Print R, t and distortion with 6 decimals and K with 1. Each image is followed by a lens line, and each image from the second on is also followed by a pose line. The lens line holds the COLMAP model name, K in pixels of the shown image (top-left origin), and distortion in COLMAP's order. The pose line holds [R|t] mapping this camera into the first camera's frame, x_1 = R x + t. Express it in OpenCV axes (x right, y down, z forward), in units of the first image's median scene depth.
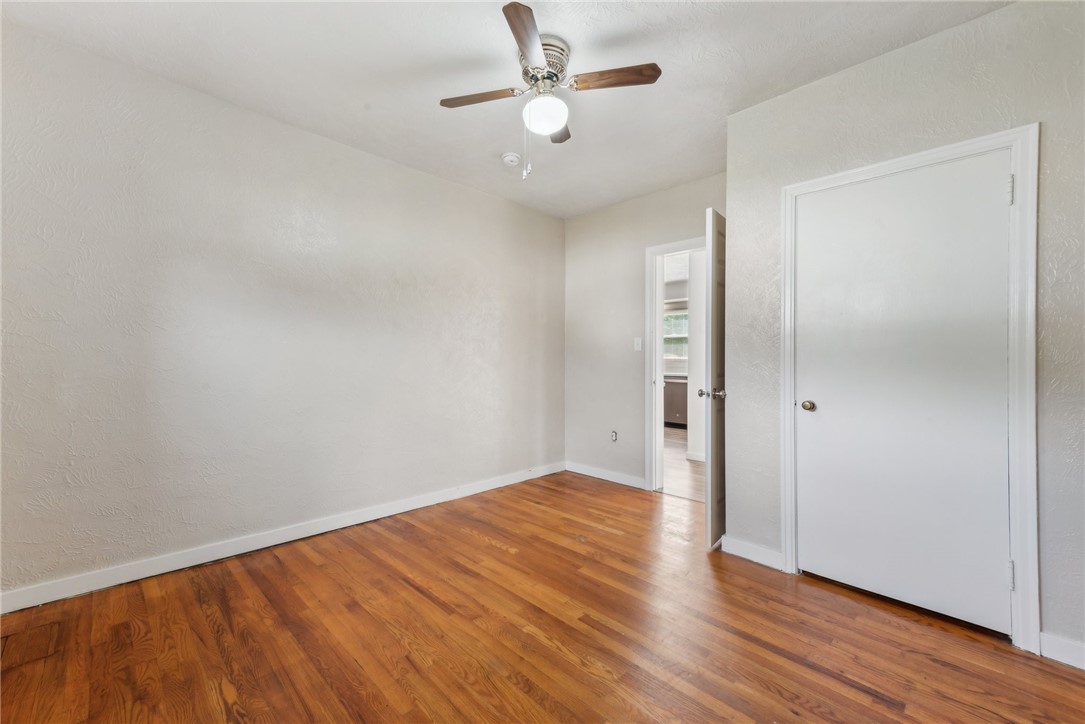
lens RADIAL K [[428.9, 0, 541.0], [0, 428.9, 359.7], [0, 0, 1]] dist [0.003916, 0.000133]
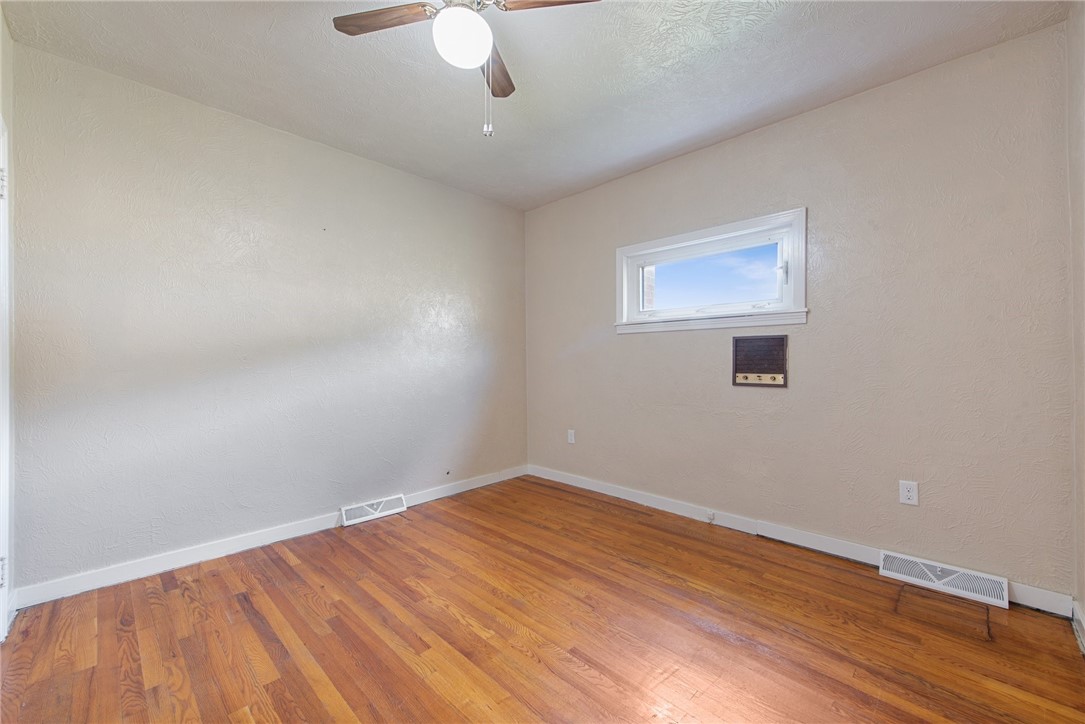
lens RADIAL K [[428.9, 0, 544.9], [0, 428.9, 362.4], [0, 0, 1]] dist [0.003916, 0.000133]
pose [[-0.999962, -0.005749, -0.006511, -0.158796], [-0.005760, 0.999982, 0.001711, 0.005756], [0.006501, 0.001748, -0.999977, 2.102133]]
